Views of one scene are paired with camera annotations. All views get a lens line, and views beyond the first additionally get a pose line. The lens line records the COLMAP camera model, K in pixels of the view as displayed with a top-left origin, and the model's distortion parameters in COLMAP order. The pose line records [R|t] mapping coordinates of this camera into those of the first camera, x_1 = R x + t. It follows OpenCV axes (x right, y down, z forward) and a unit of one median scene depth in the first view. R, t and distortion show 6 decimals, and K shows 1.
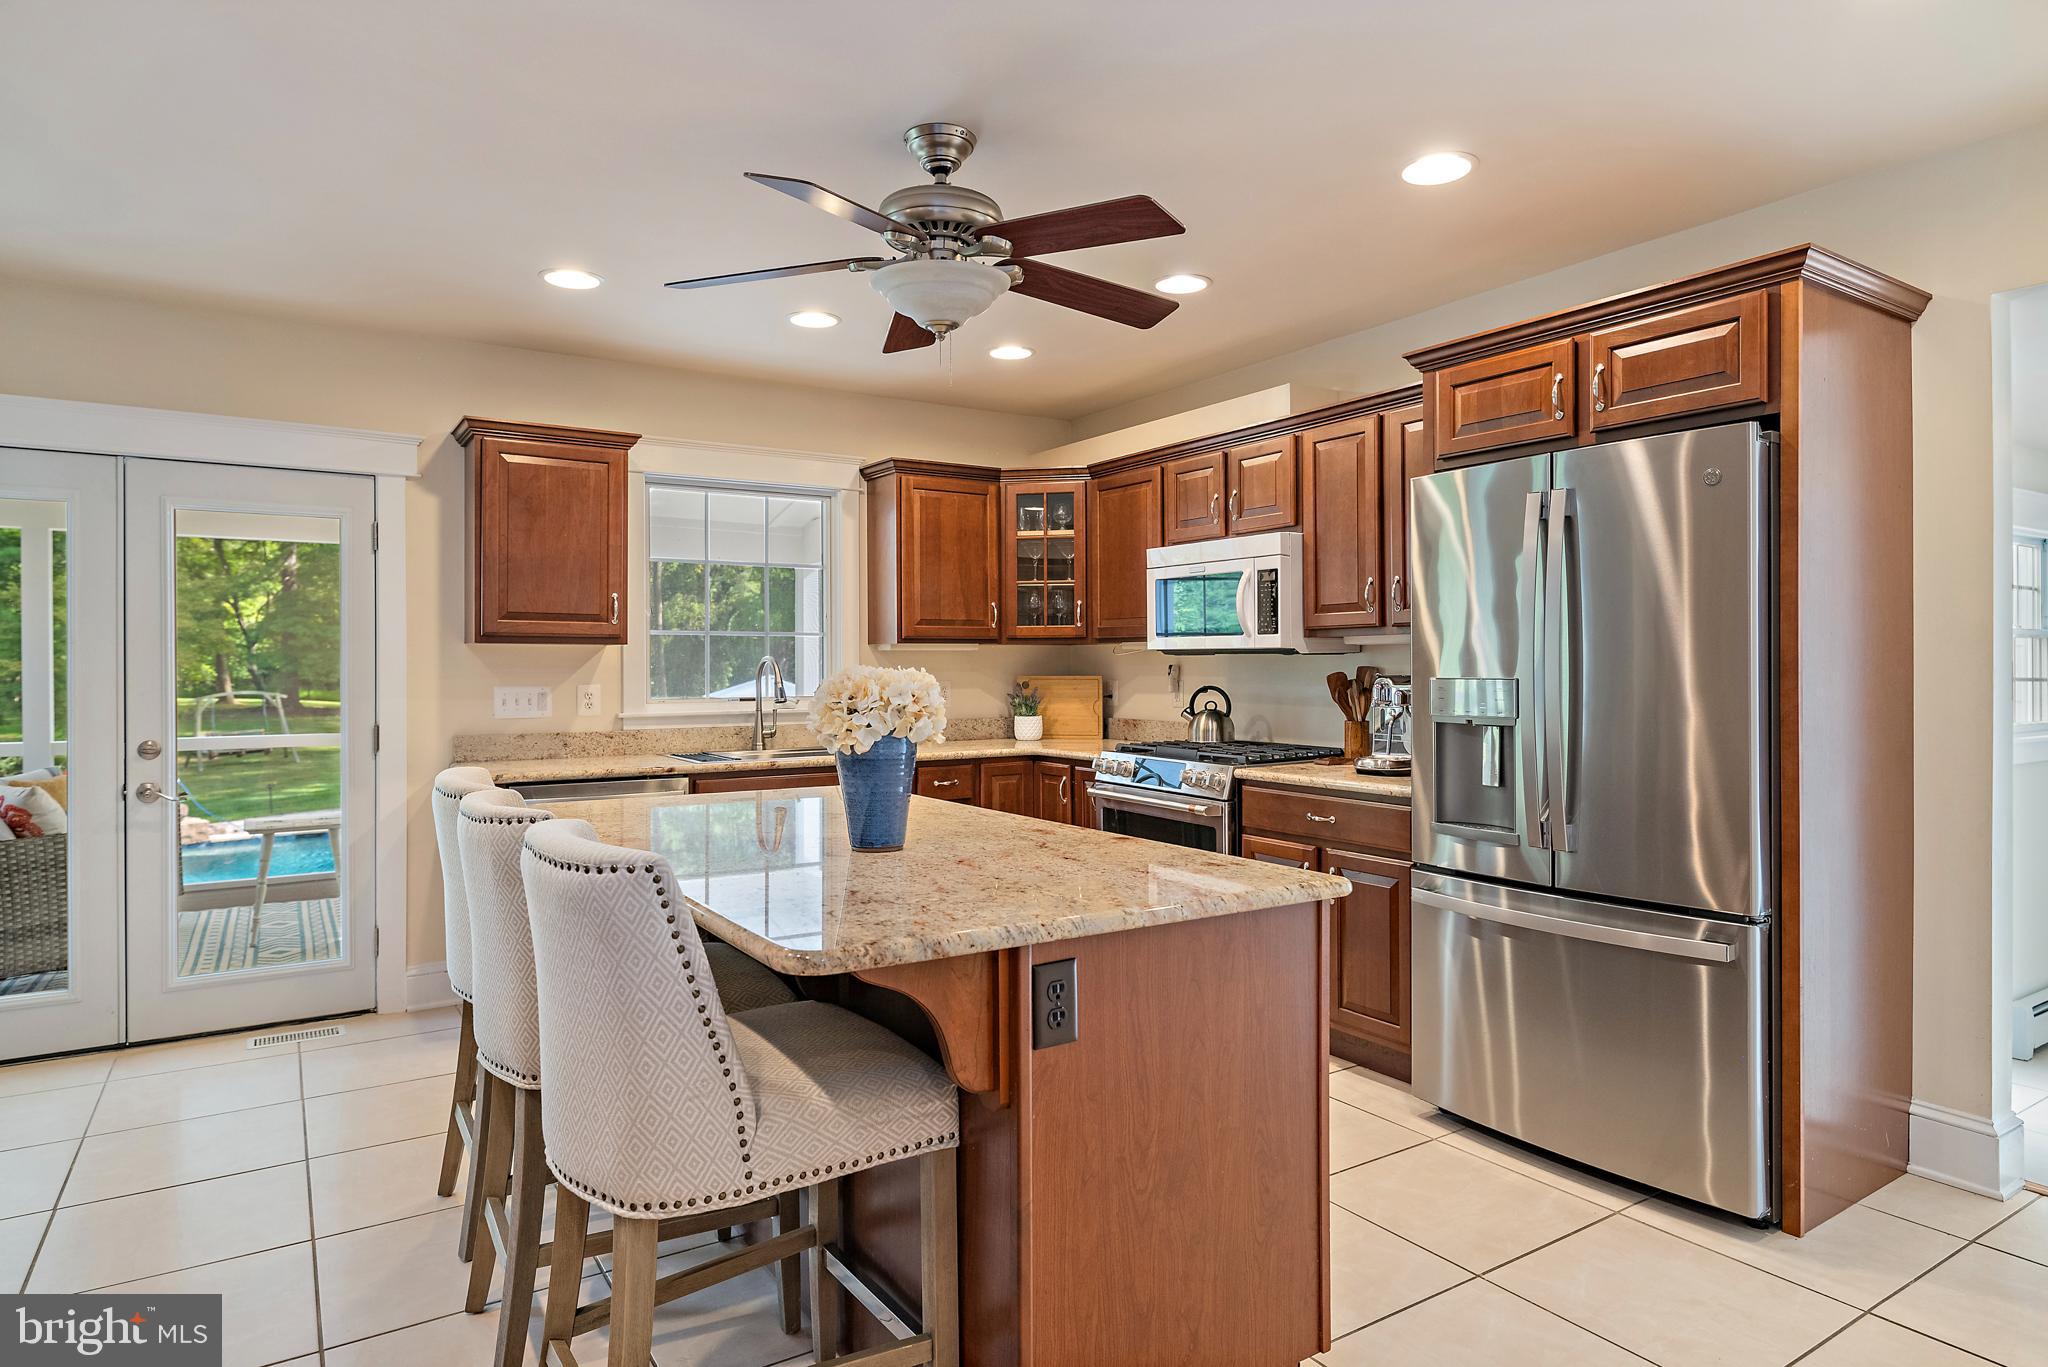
lens RADIAL K [[1182.5, 0, 1004.2], [0, 1182.5, 672.8], [0, 0, 1]] dist [0.012445, -0.008460]
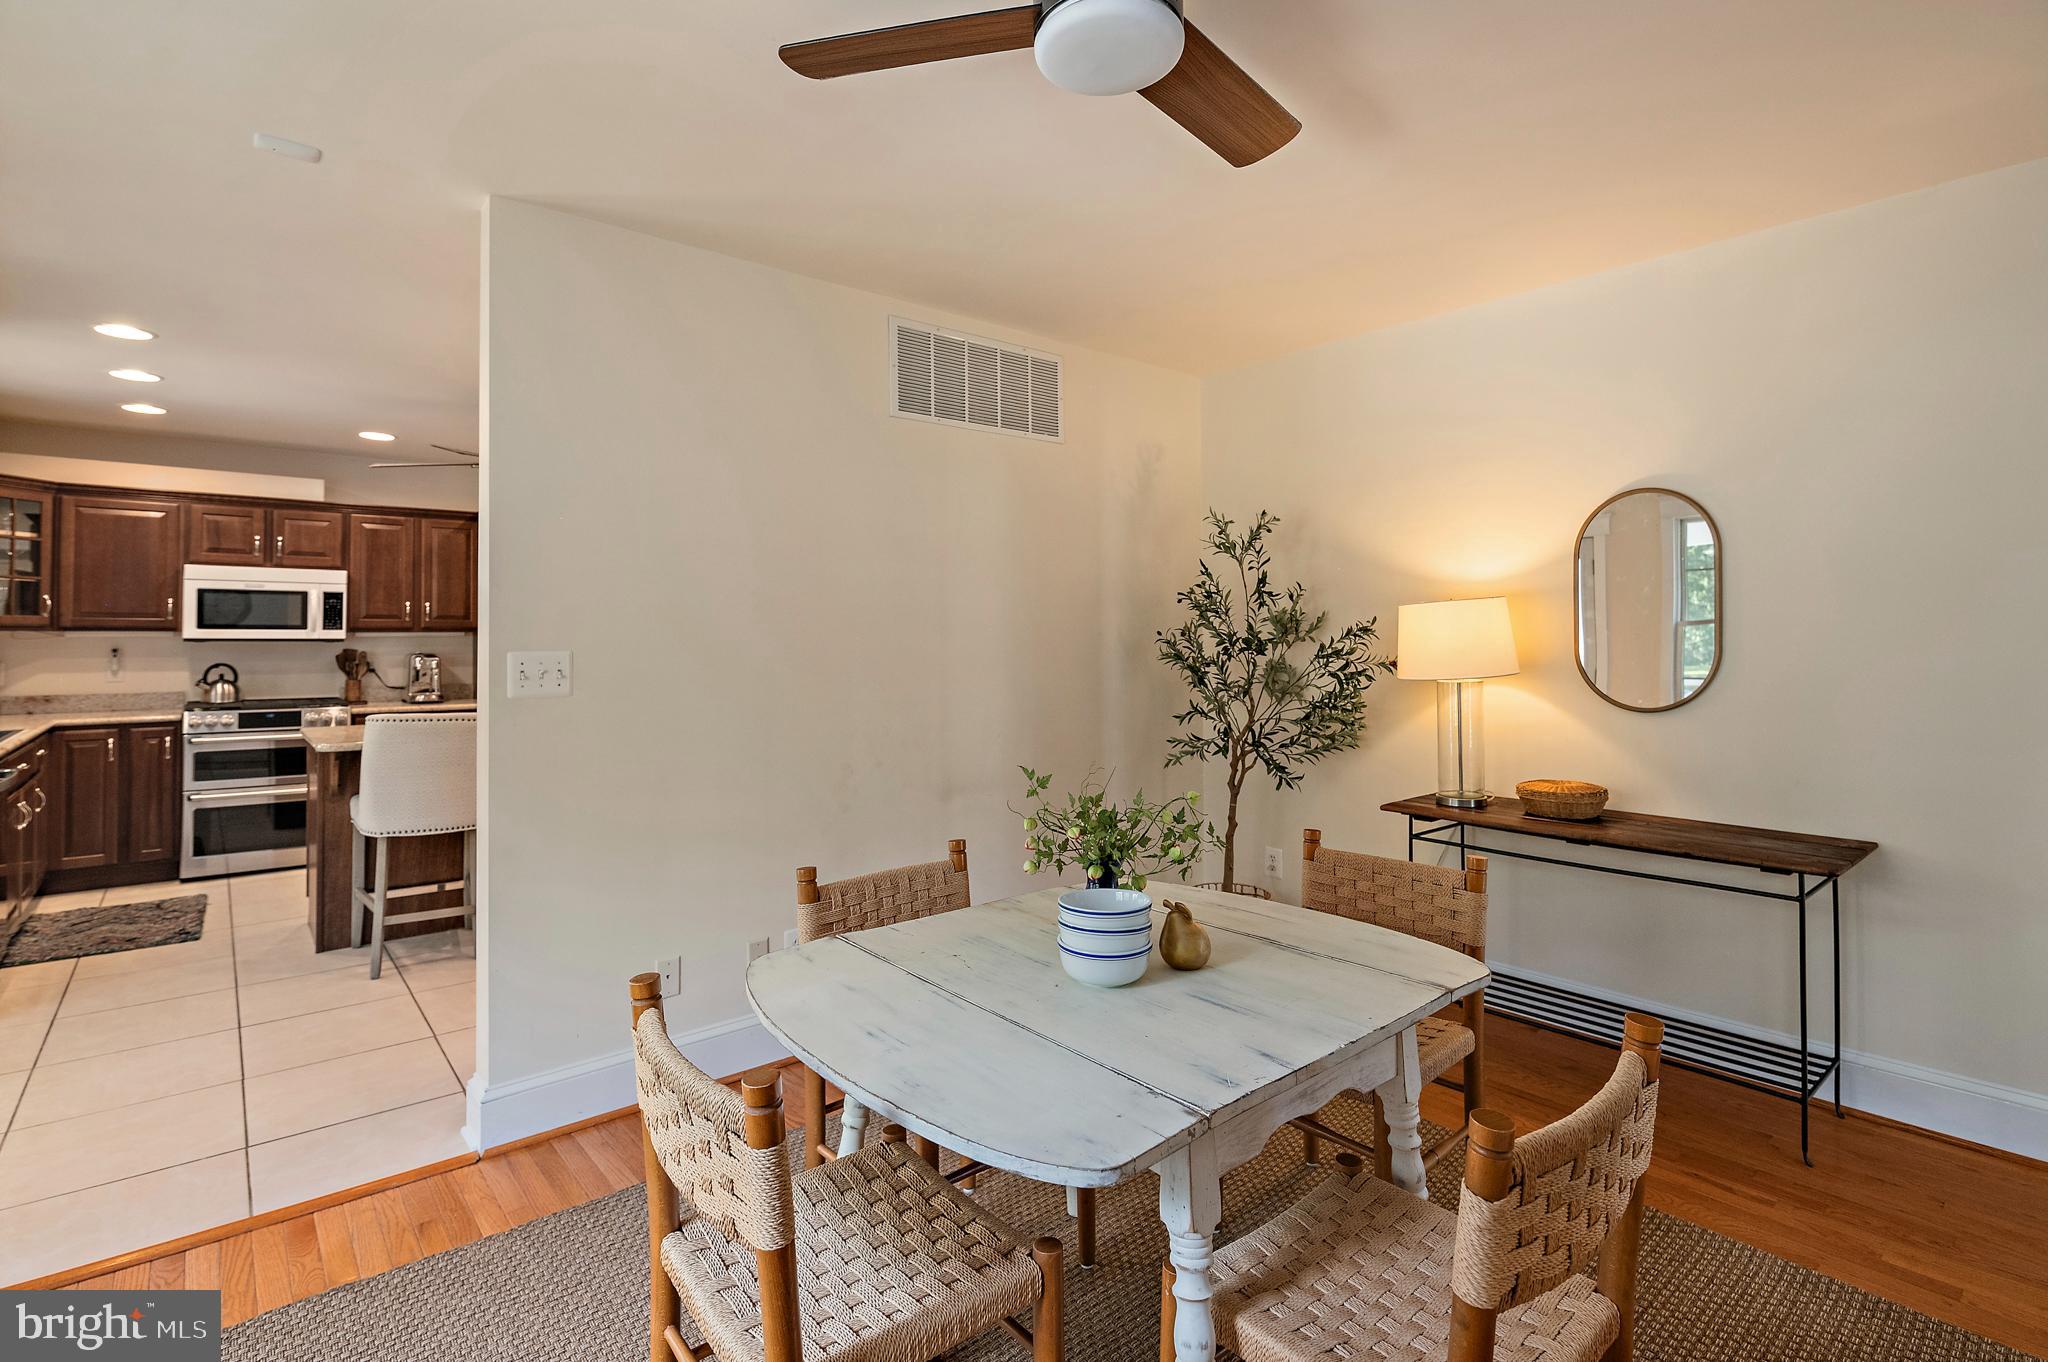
lens RADIAL K [[988.2, 0, 1041.9], [0, 988.2, 618.2], [0, 0, 1]] dist [-0.003517, -0.003565]
pose [[-0.152080, 0.023851, 0.988080, -1.172020], [0.009301, 0.999699, -0.022700, -0.007286], [-0.988324, 0.005738, -0.152256, 0.189703]]
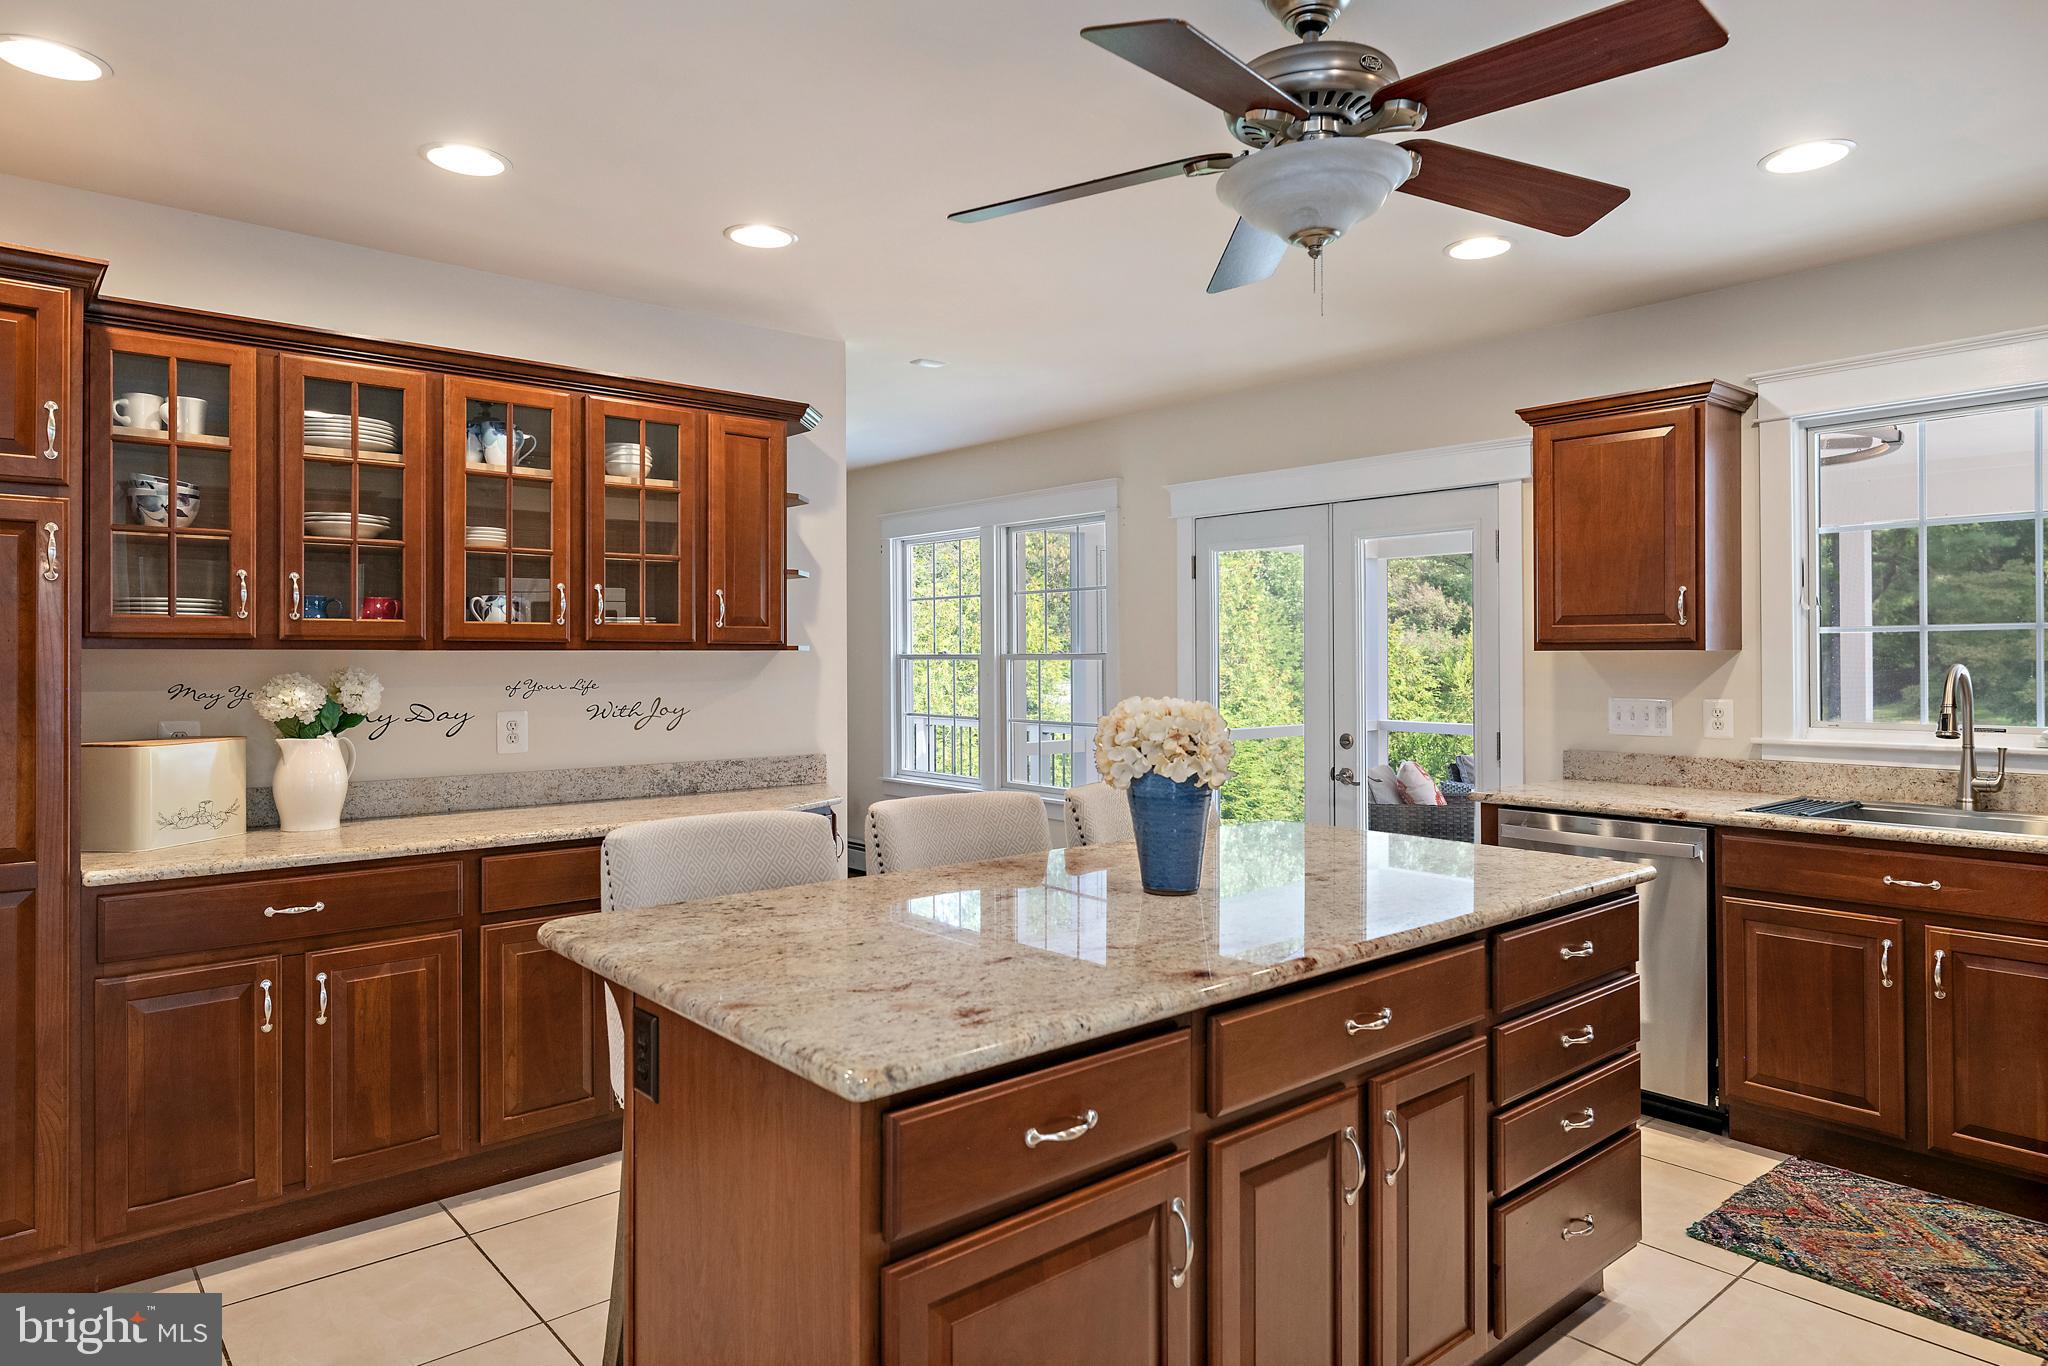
lens RADIAL K [[1209.8, 0, 1023.7], [0, 1209.8, 654.3], [0, 0, 1]] dist [-0.003511, -0.002223]
pose [[0.143868, -0.000902, -0.989596, 0.390533], [-0.000566, 0.999999, -0.000994, -0.019110], [0.989597, 0.000704, 0.143867, 0.419667]]
